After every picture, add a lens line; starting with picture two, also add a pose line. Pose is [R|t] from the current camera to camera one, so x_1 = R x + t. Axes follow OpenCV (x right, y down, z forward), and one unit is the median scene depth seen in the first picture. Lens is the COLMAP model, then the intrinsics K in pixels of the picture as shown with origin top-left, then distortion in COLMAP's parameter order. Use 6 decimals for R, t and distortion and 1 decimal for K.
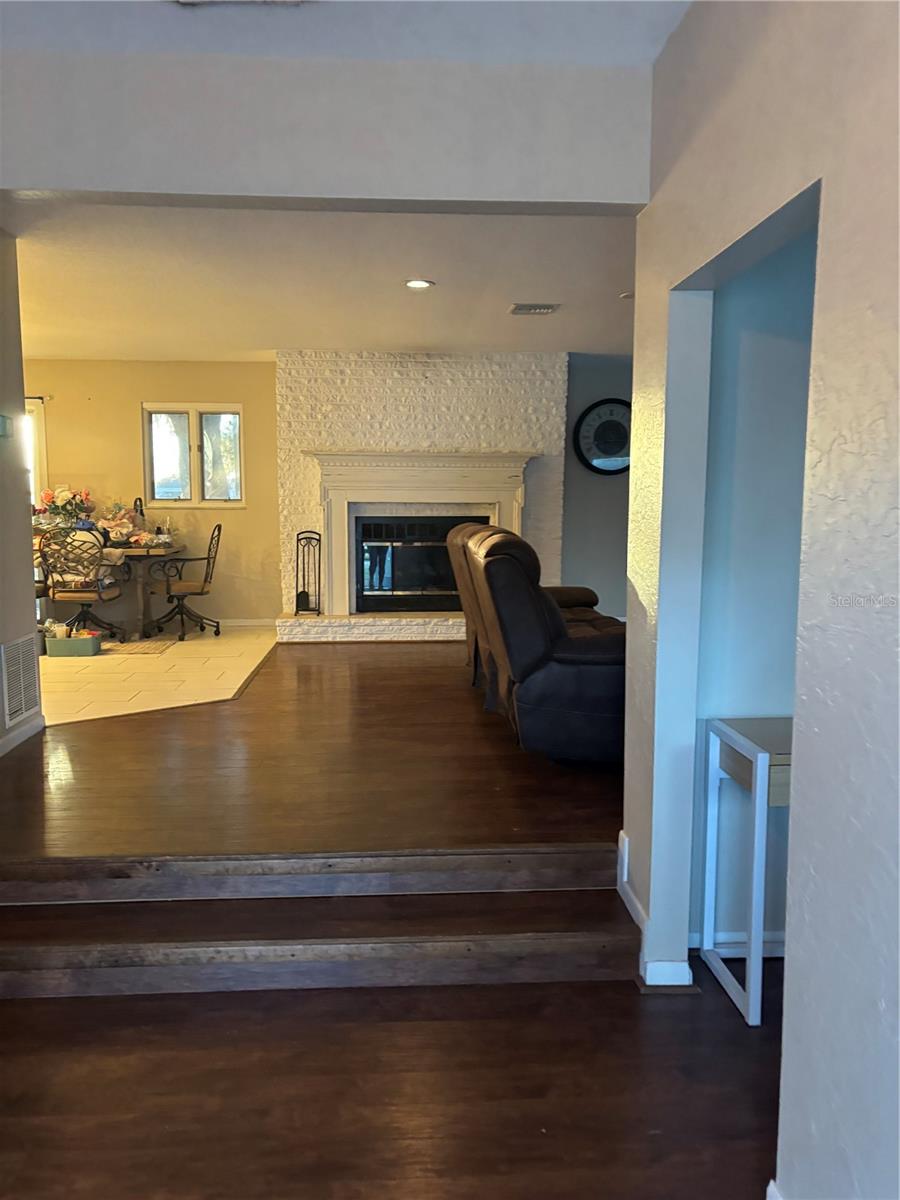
lens RADIAL K [[940.6, 0, 450.0], [0, 940.6, 600.0], [0, 0, 1]] dist [-0.002559, -0.005768]
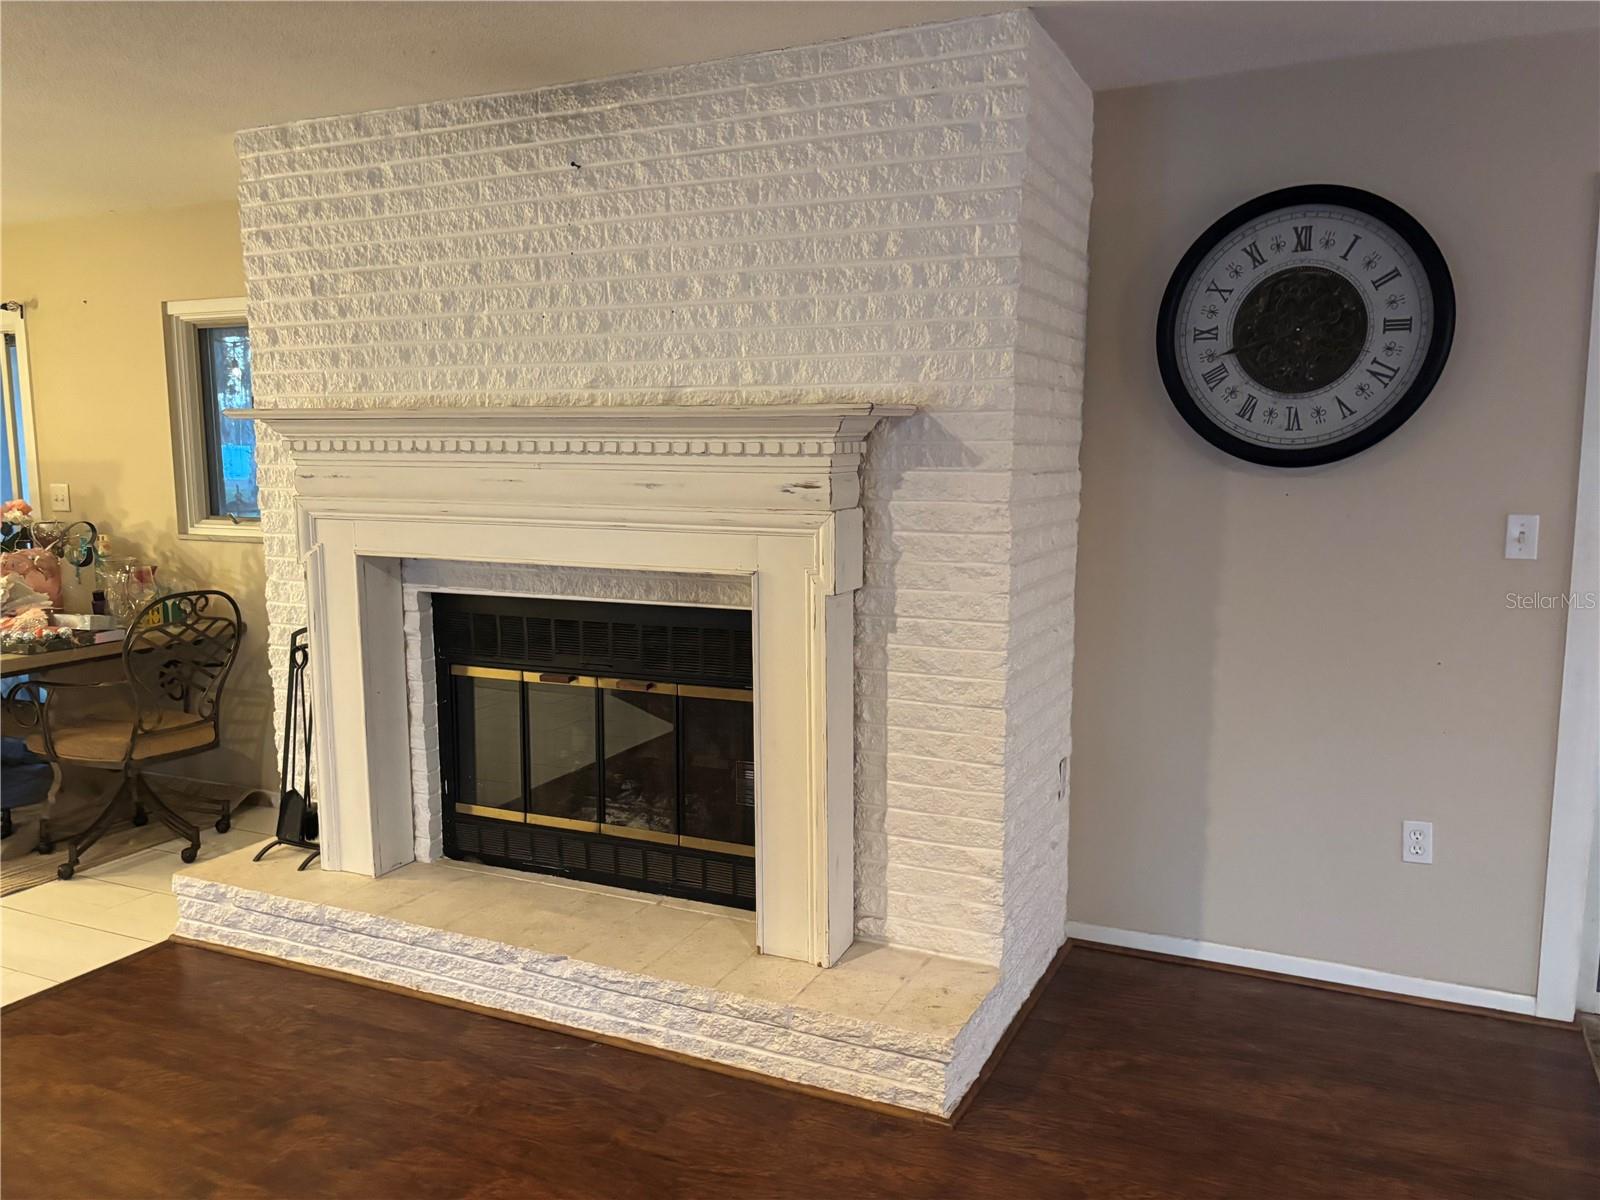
lens RADIAL K [[1254.1, 0, 800.0], [0, 1254.1, 600.0], [0, 0, 1]] dist [-0.002559, -0.005768]
pose [[0.874901, 0.054565, -0.481218, 0.247031], [-0.046029, 0.998503, 0.029535, -0.107018], [0.482109, -0.003690, 0.876103, 0.664321]]
